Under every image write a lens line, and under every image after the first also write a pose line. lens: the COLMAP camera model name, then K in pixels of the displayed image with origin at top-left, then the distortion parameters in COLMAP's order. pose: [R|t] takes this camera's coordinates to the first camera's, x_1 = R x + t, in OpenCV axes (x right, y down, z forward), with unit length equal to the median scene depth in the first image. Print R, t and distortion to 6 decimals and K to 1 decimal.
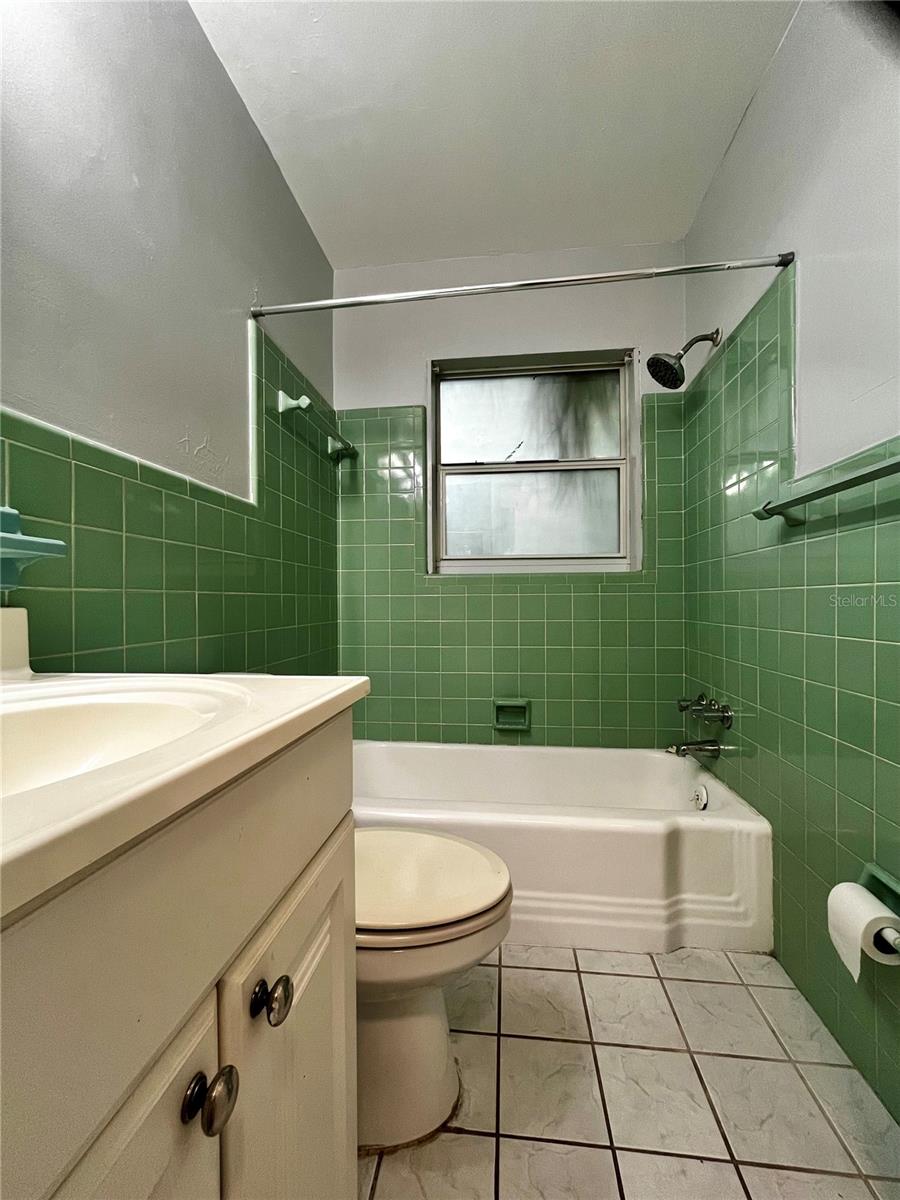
lens RADIAL K [[483.0, 0, 451.5], [0, 483.0, 600.9], [0, 0, 1]] dist [-0.002935, 0.000524]
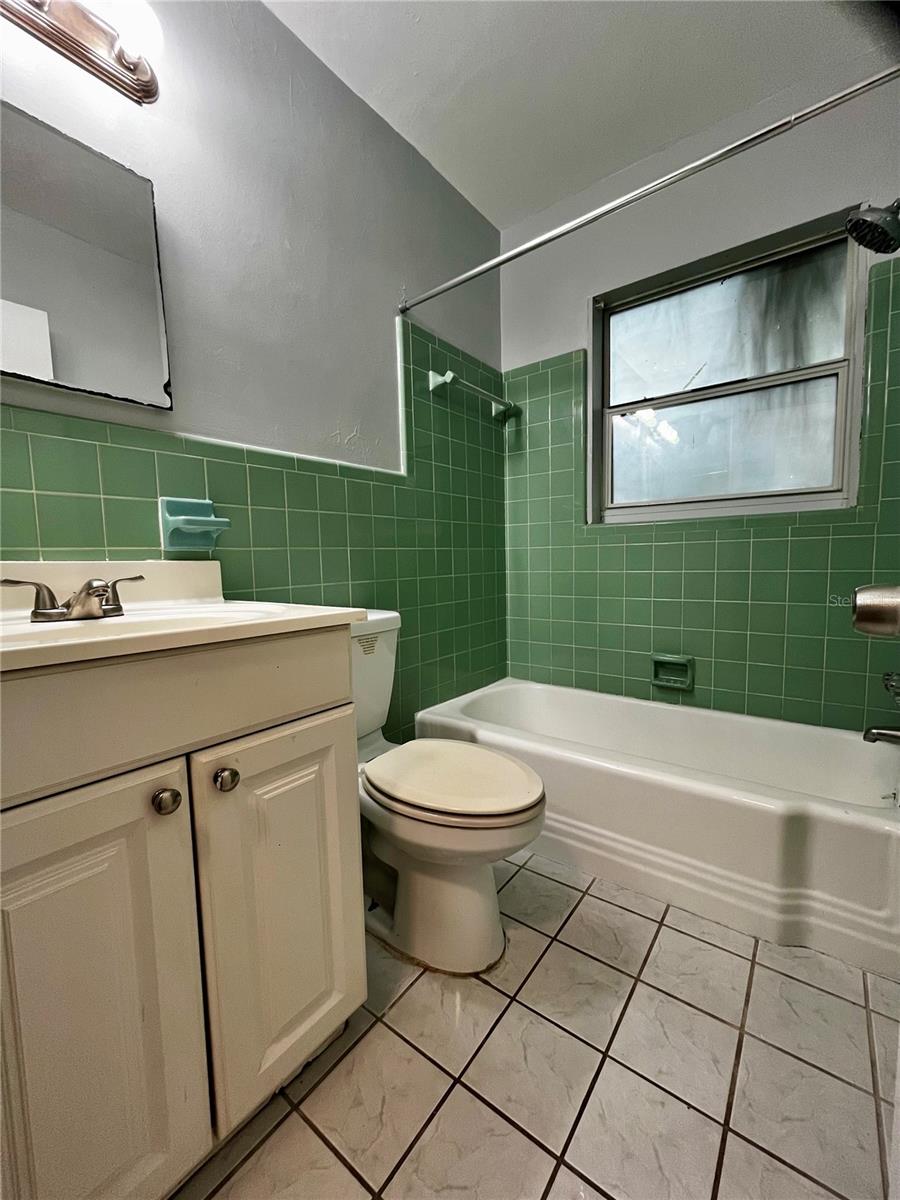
lens RADIAL K [[483.0, 0, 451.7], [0, 483.0, 600.7], [0, 0, 1]] dist [-0.002935, 0.000524]
pose [[0.859328, 0.030303, -0.510527, 0.233694], [0.018838, 0.995690, 0.090809, 0.005525], [0.511078, -0.087652, 0.855053, -0.006608]]
